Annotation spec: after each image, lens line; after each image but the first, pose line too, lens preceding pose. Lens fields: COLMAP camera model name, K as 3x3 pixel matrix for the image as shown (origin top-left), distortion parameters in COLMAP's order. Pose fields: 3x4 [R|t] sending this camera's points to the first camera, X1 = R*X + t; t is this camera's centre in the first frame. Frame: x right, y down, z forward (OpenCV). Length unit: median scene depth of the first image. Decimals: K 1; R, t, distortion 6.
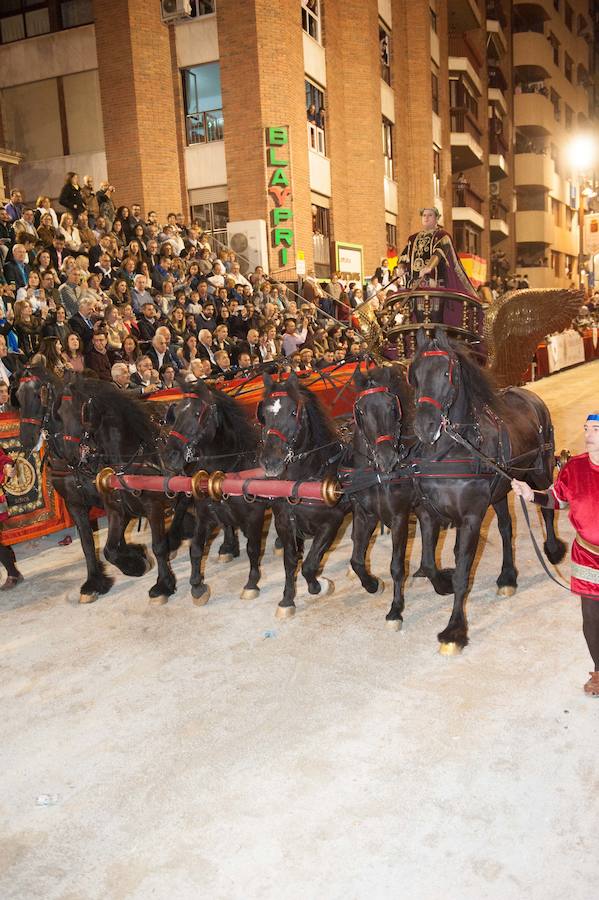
lens RADIAL K [[821.2, 0, 299.5], [0, 821.2, 450.0], [0, 0, 1]] dist [0.006599, 0.012570]
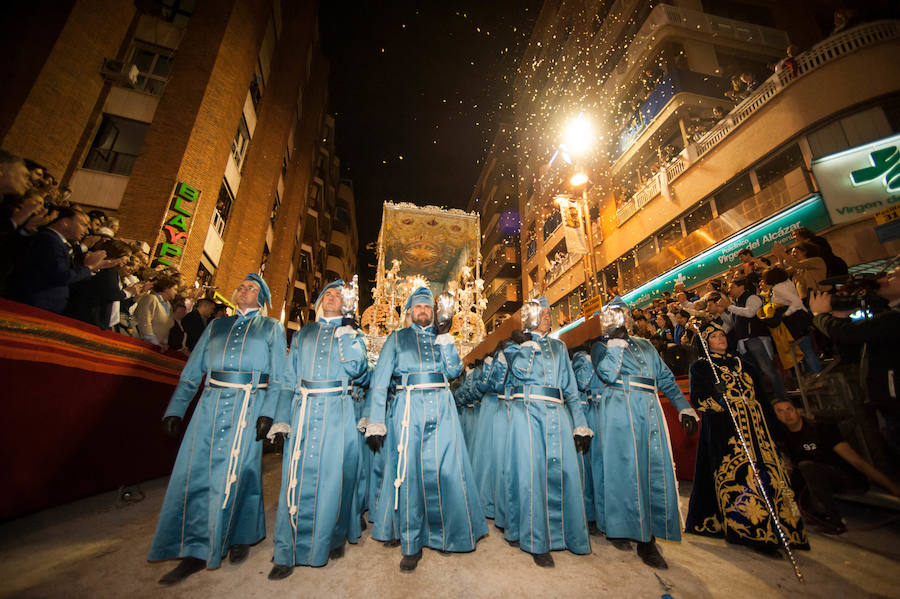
lens RADIAL K [[361.0, 0, 450.0], [0, 361.0, 299.5], [0, 0, 1]] dist [-0.002466, -0.000035]
pose [[0.765478, 0.279029, 0.579816, 0.004124], [0.018768, 0.891023, -0.453571, 0.003236], [-0.643189, 0.358080, 0.676821, 0.441088]]
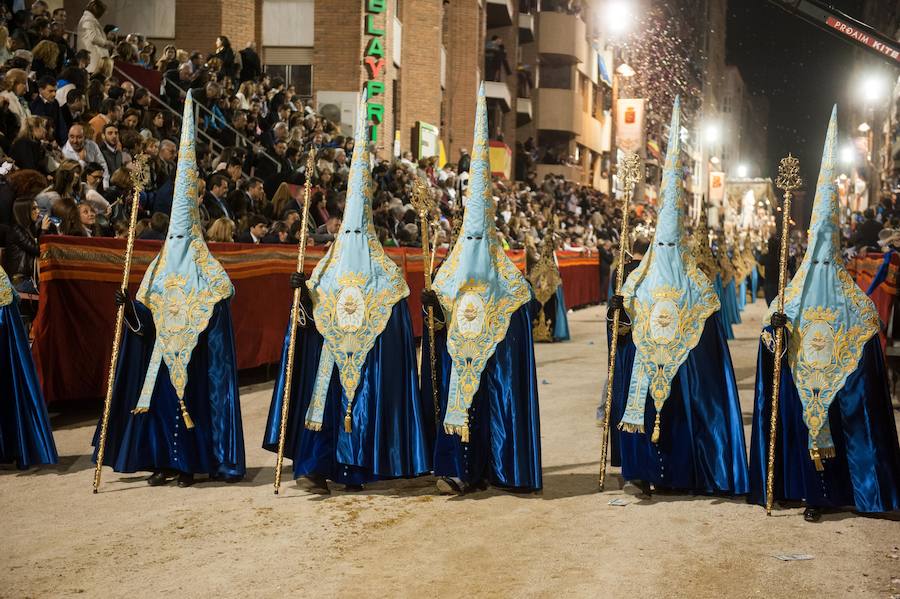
lens RADIAL K [[1729.8, 0, 450.0], [0, 1729.8, 299.5], [0, 0, 1]] dist [0.085745, 0.295663]
pose [[0.952518, 0.070323, 0.296250, -0.478140], [-0.034151, 0.991499, -0.125555, 0.172240], [-0.302561, 0.109476, 0.946822, -0.770182]]
